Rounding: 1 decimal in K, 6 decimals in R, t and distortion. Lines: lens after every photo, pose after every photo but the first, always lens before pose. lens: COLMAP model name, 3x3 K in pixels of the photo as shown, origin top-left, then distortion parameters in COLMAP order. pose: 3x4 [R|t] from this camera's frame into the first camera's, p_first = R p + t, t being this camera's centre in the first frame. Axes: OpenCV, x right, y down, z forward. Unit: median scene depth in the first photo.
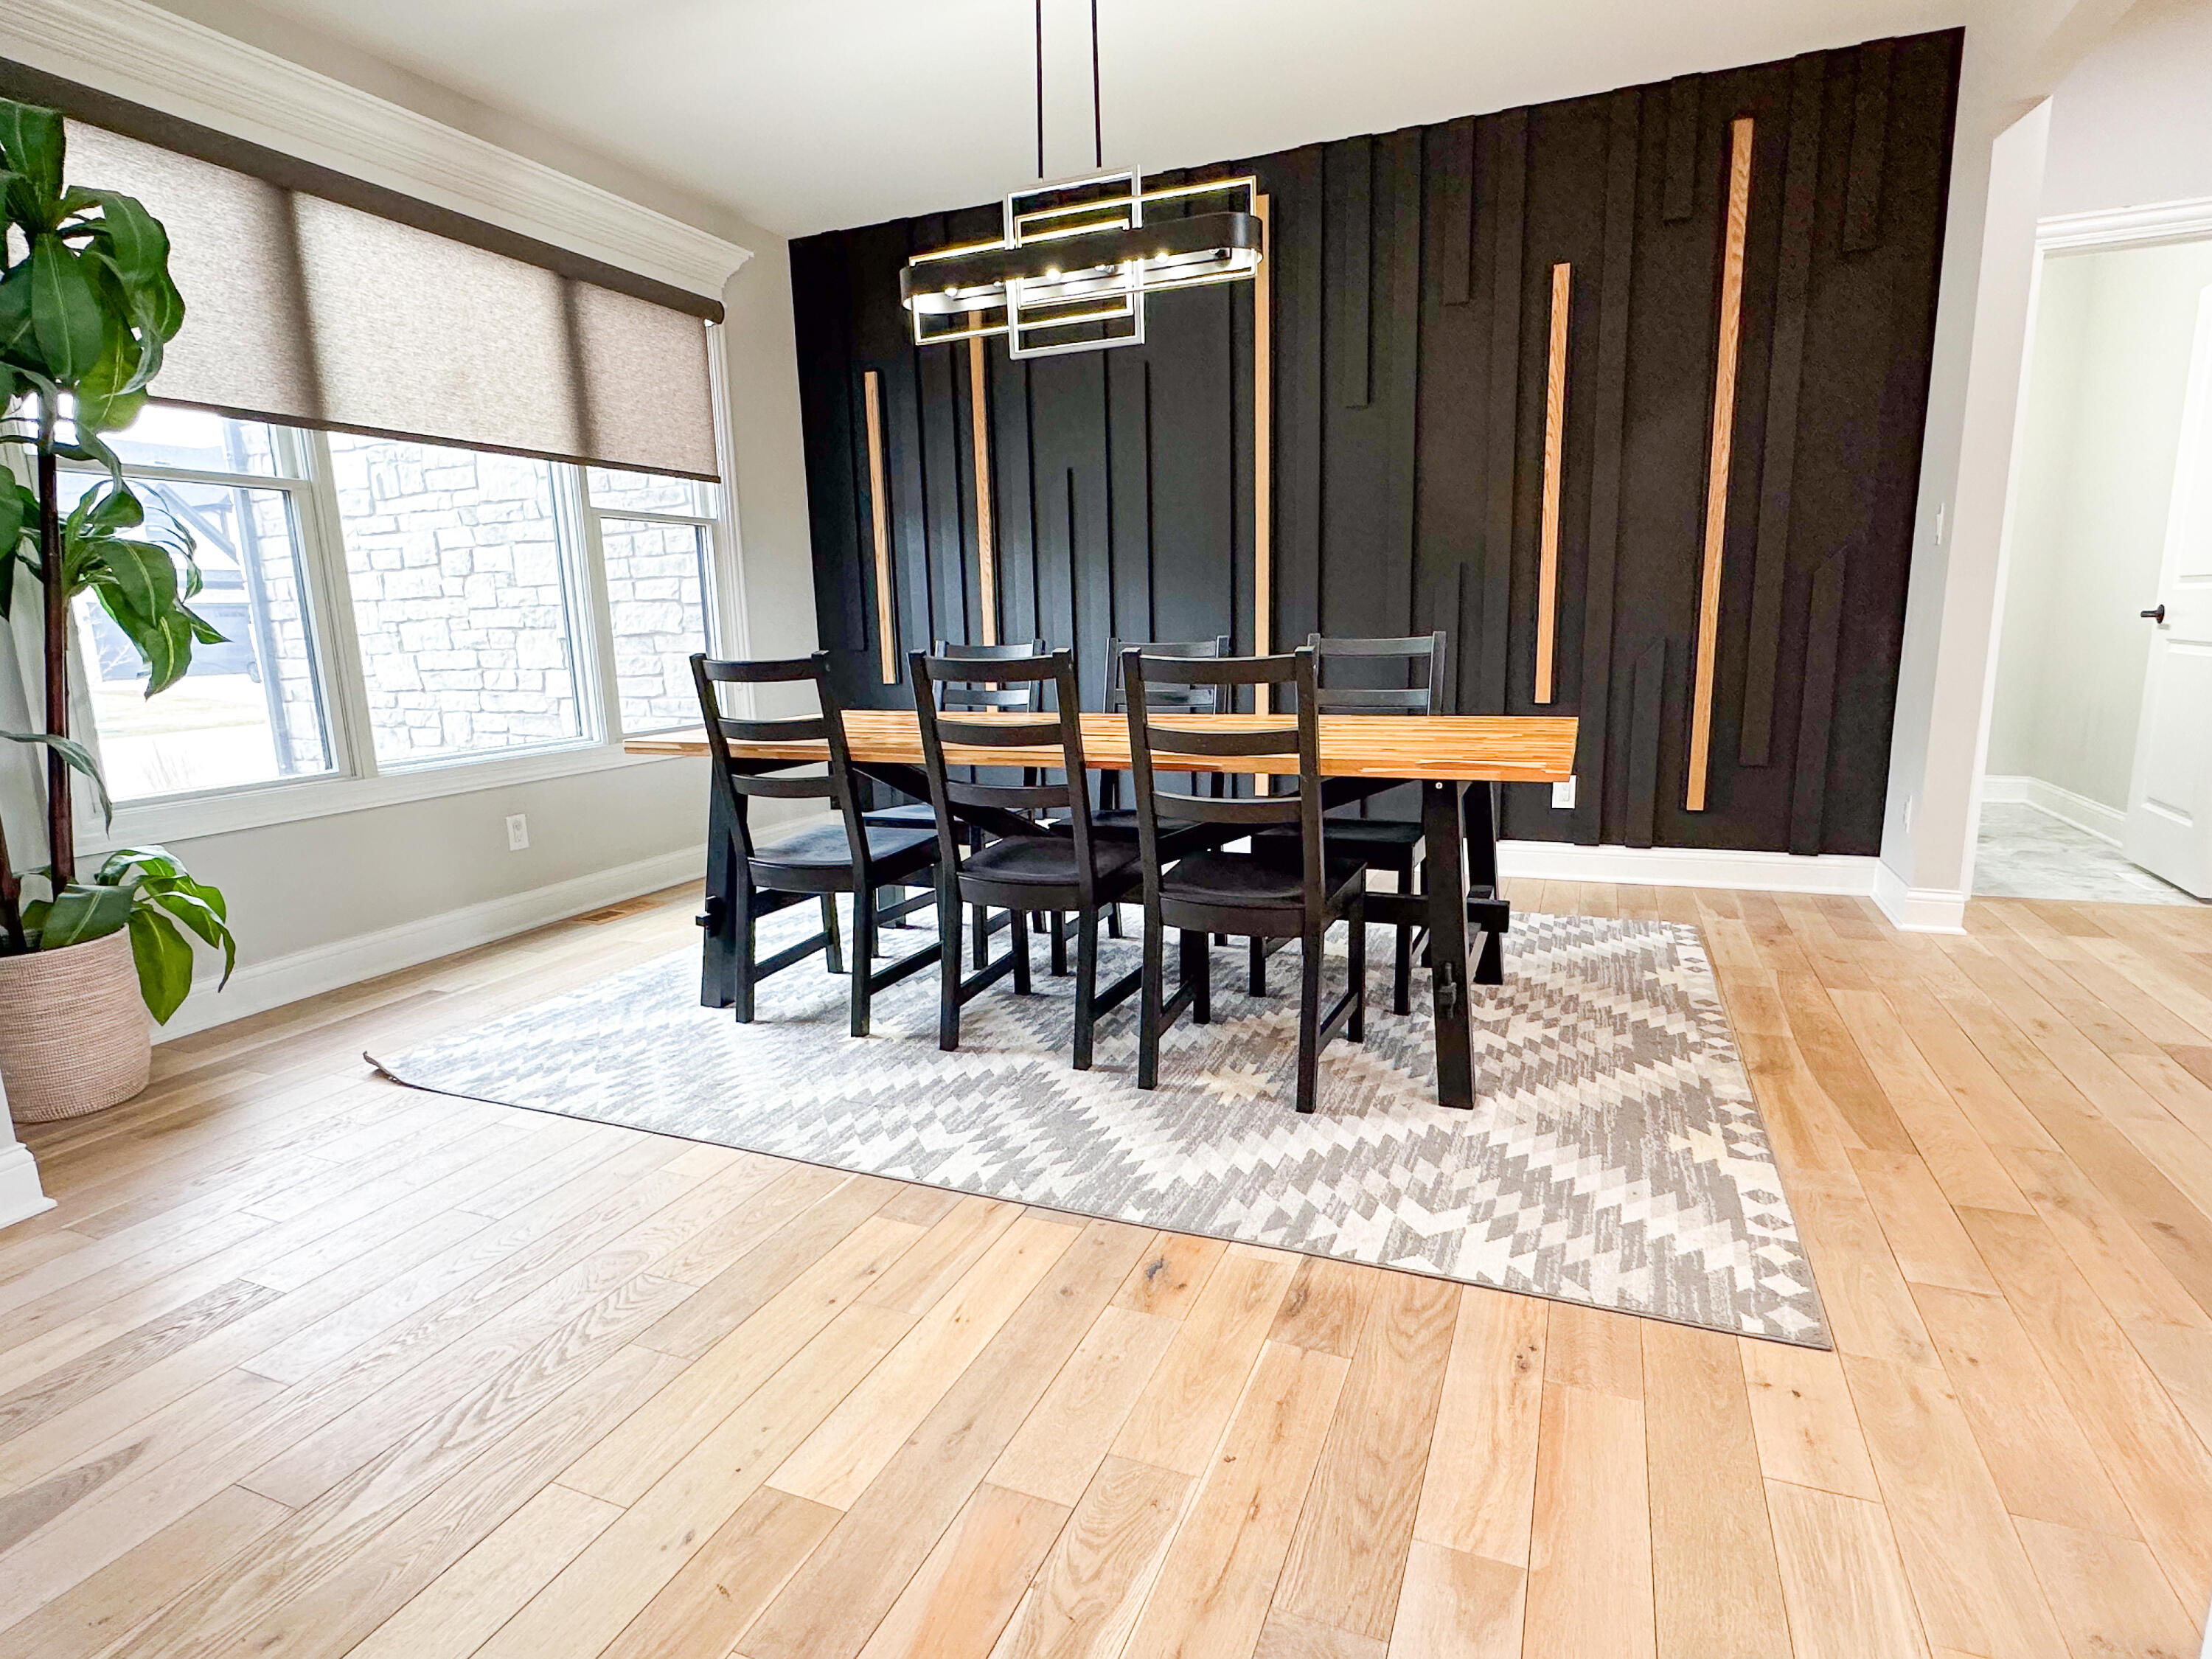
lens RADIAL K [[1161.8, 0, 1103.0], [0, 1161.8, 842.9], [0, 0, 1]] dist [-0.000297, 0.000897]
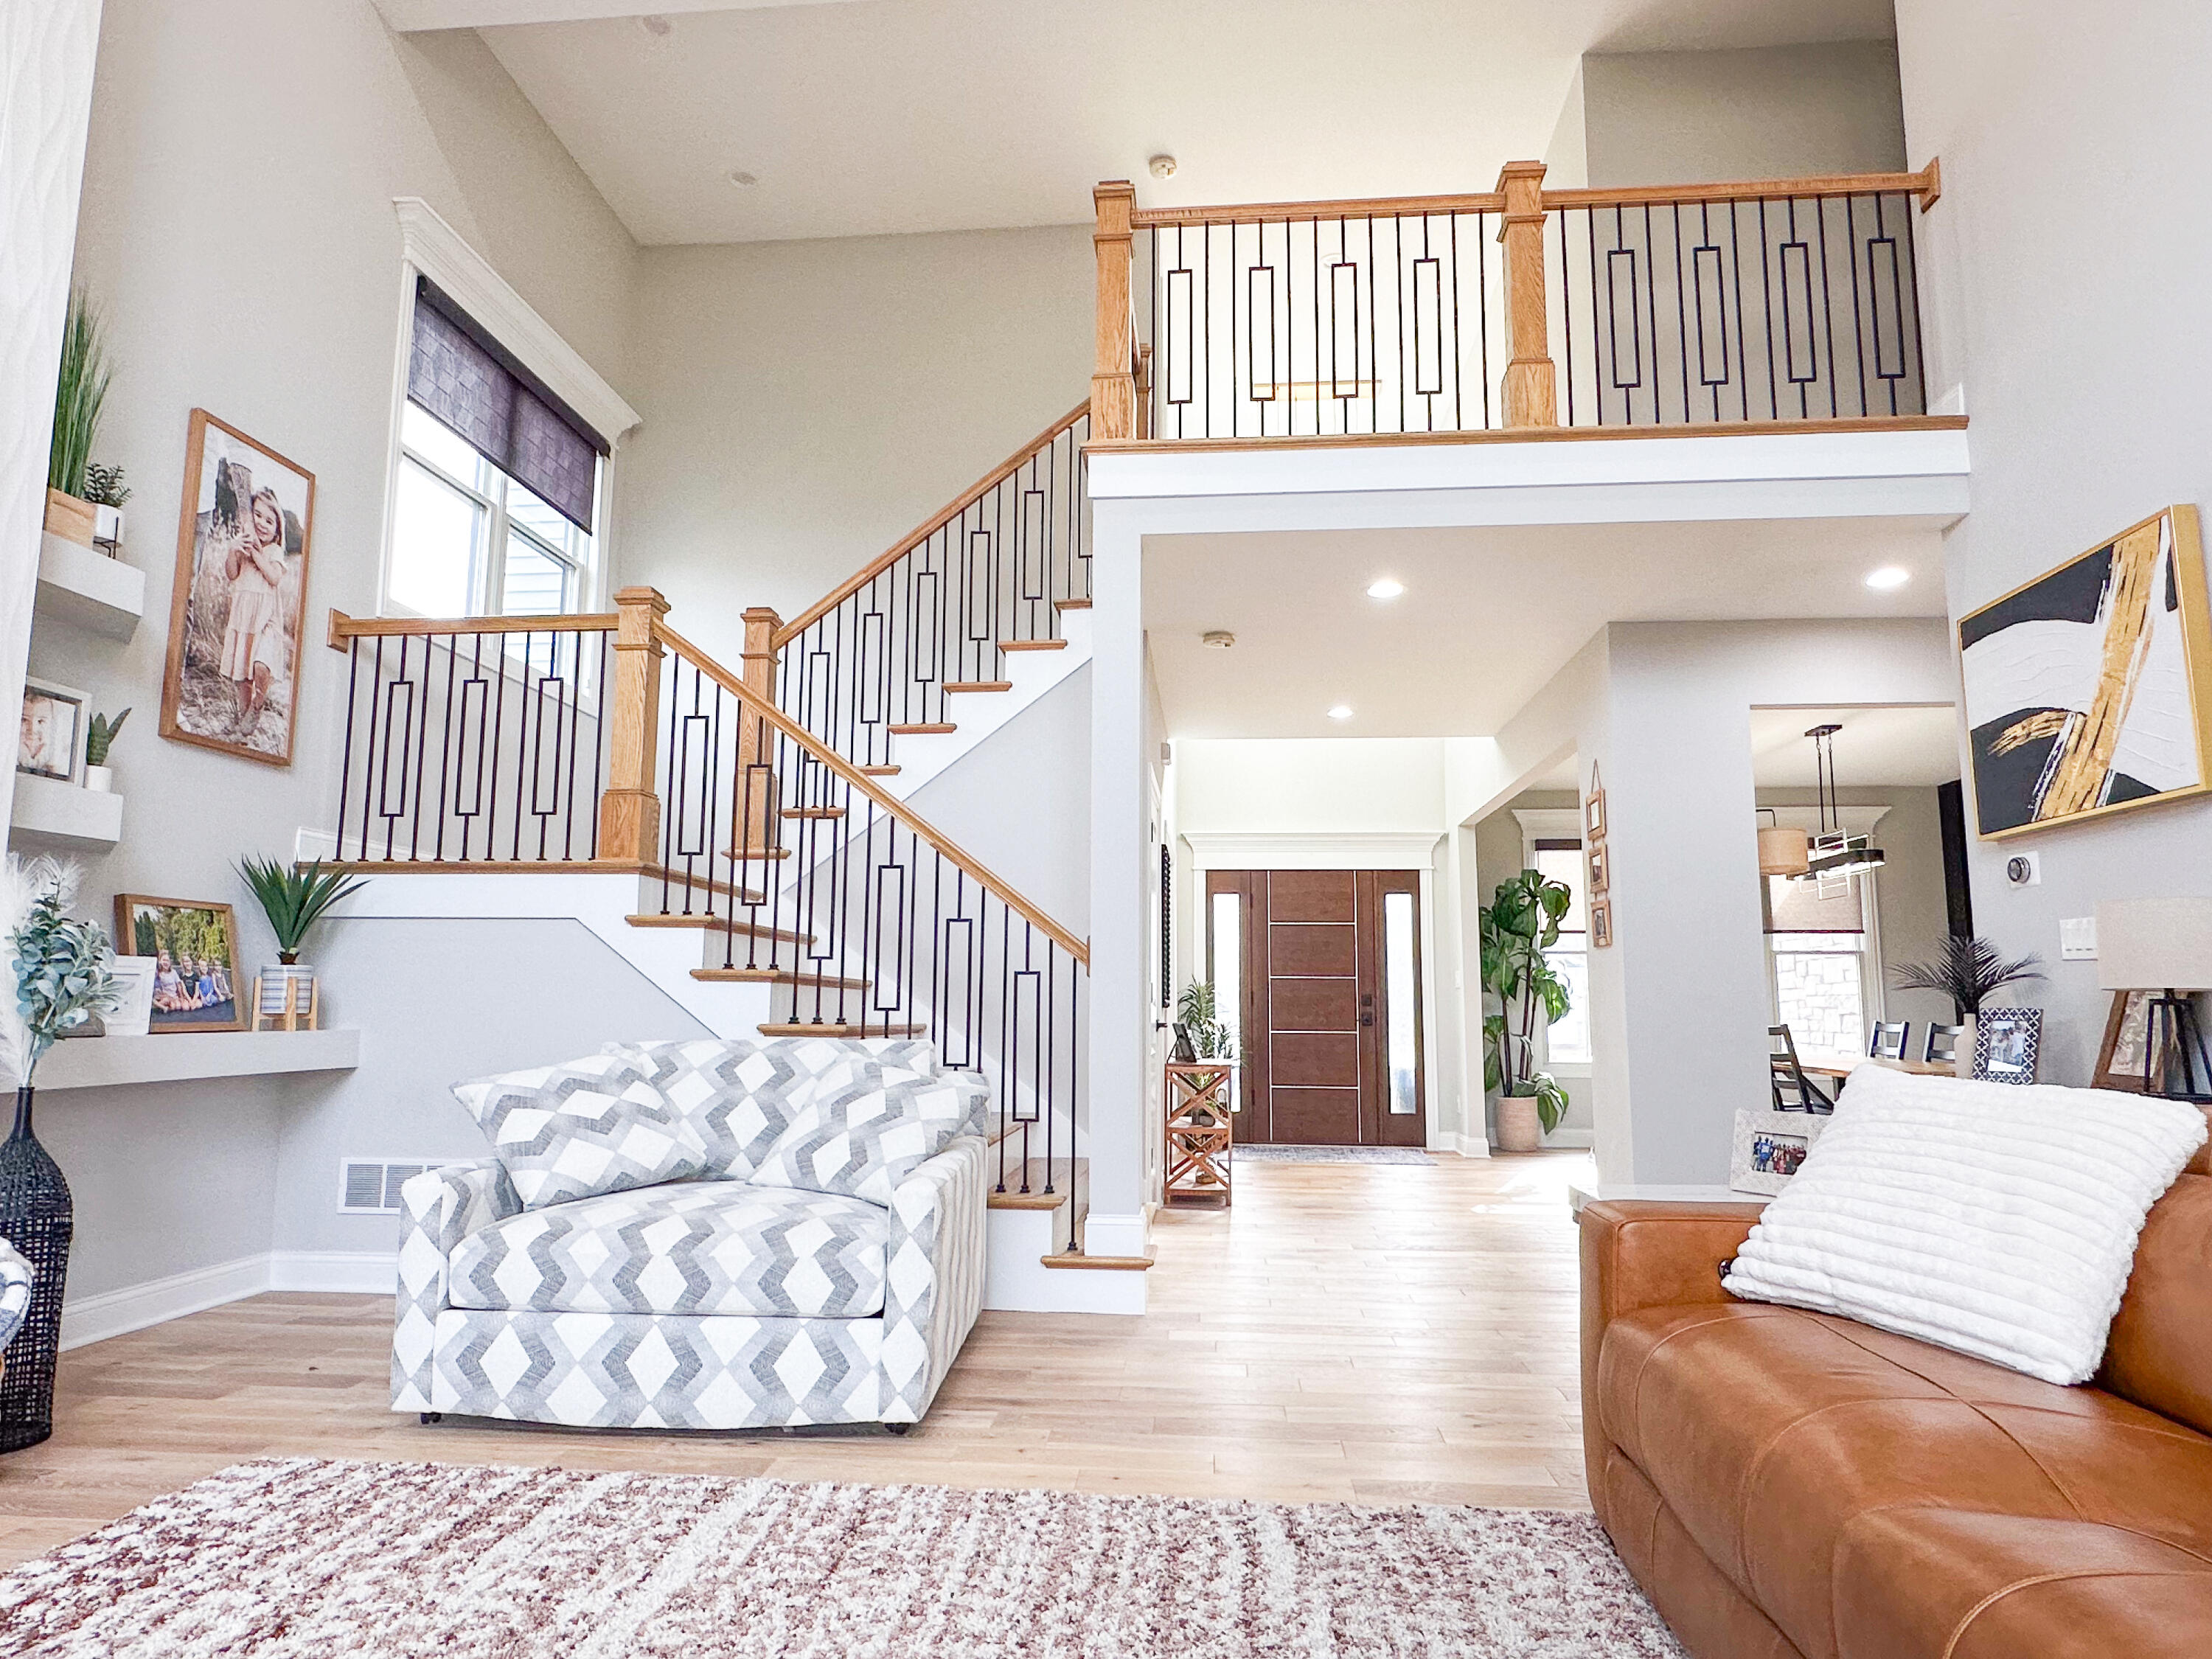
lens RADIAL K [[1285.6, 0, 1103.2], [0, 1285.6, 840.4], [0, 0, 1]] dist [0.001150, -0.002375]
pose [[0.307219, -0.090391, -0.947336, 2.120974], [-0.197424, 0.967767, -0.156365, 0.170896], [0.930935, 0.235065, 0.279471, -1.206250]]
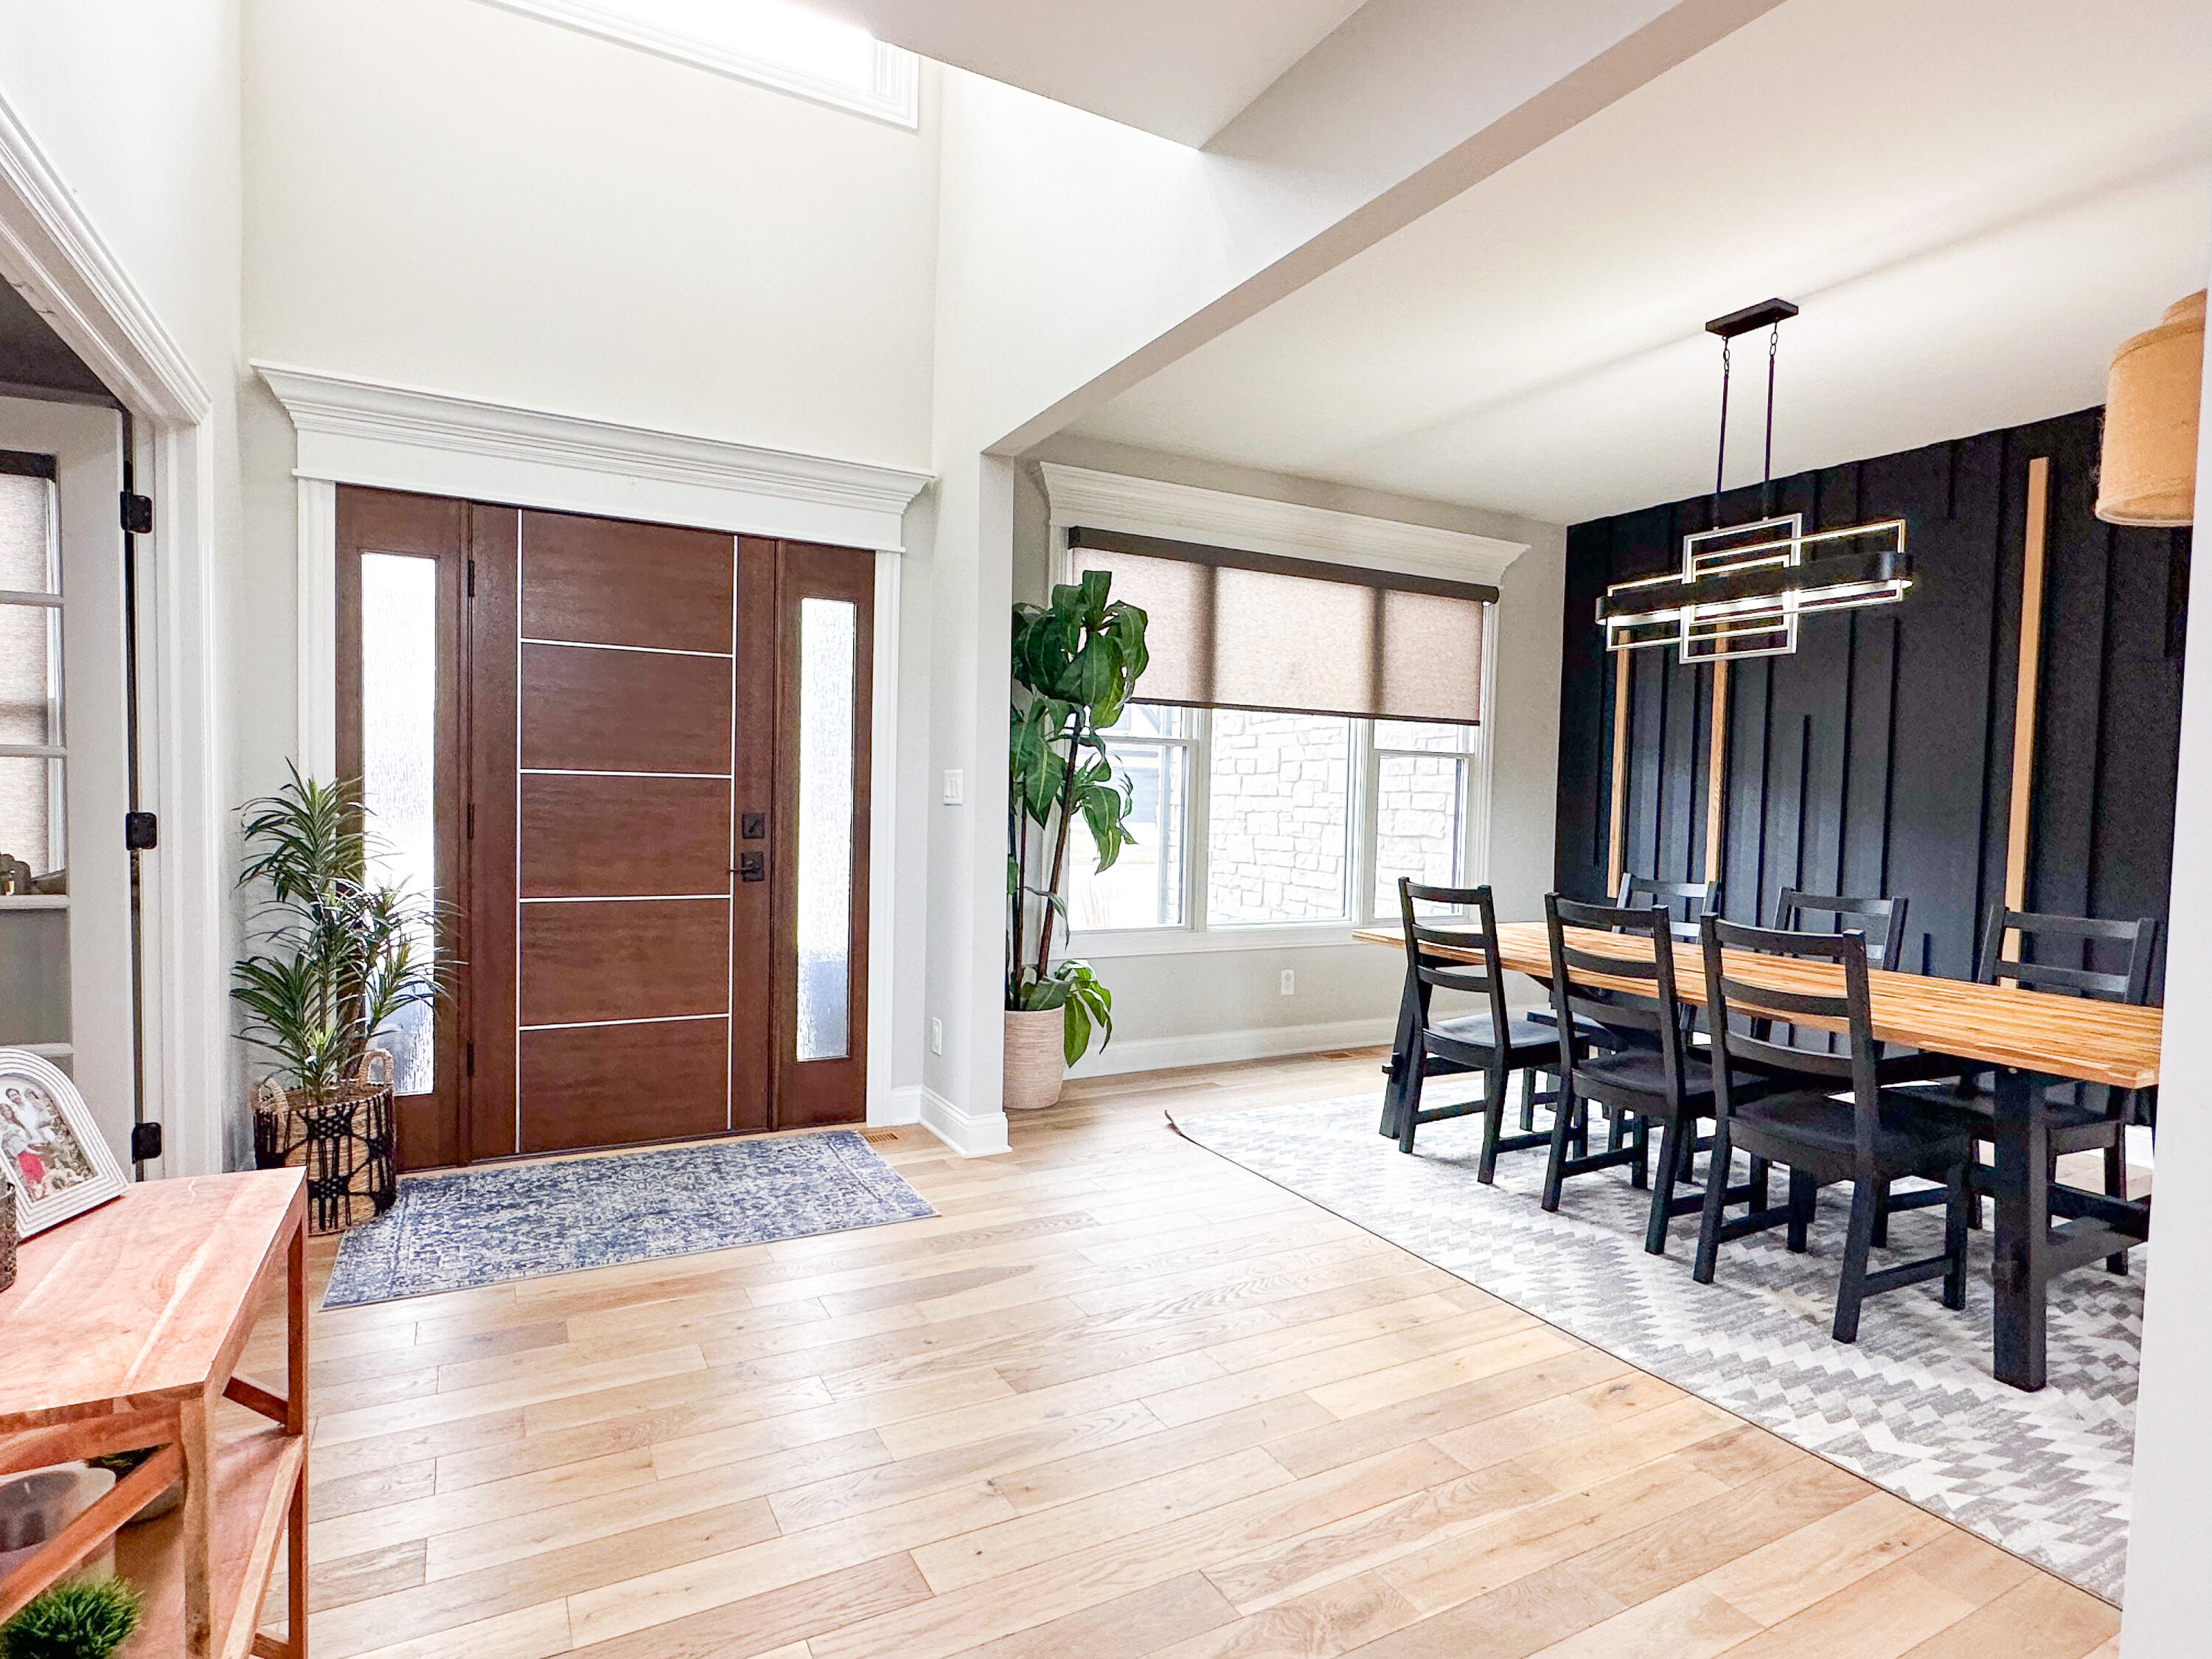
lens RADIAL K [[1161.8, 0, 1103.0], [0, 1161.8, 842.9], [0, 0, 1]] dist [-0.000297, 0.000897]
pose [[0.778478, 0.073200, -0.623389, 0.243850], [-0.164041, 0.982385, -0.089498, -0.018462], [0.605856, 0.171933, 0.776773, -0.322865]]
